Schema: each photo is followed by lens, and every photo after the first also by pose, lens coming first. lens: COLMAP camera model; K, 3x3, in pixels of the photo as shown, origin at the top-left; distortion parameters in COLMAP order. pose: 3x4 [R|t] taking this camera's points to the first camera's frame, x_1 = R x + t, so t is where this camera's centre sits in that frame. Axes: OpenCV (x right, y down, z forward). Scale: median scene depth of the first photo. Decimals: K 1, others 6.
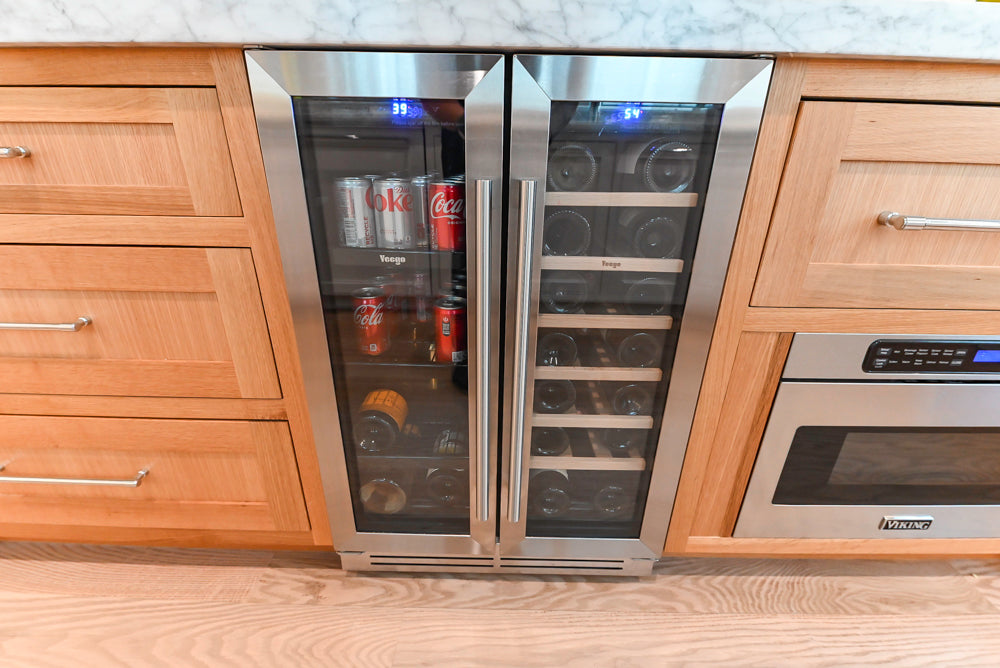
lens RADIAL K [[419.2, 0, 494.5], [0, 419.2, 329.1], [0, 0, 1]] dist [0.001852, -0.005361]
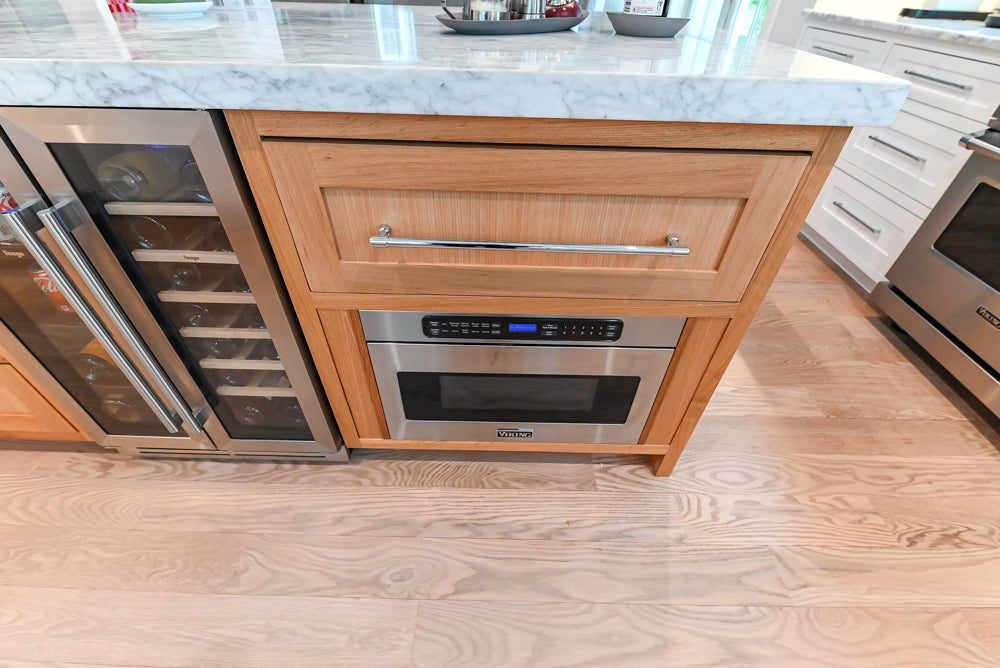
lens RADIAL K [[419.2, 0, 499.1], [0, 419.2, 327.0], [0, 0, 1]] dist [0.001852, -0.005361]
pose [[0.999968, 0.007970, 0.001202, 0.927595], [-0.007958, 0.952493, 0.304458, -0.270876], [0.001281, -0.304458, 0.952525, -0.184278]]
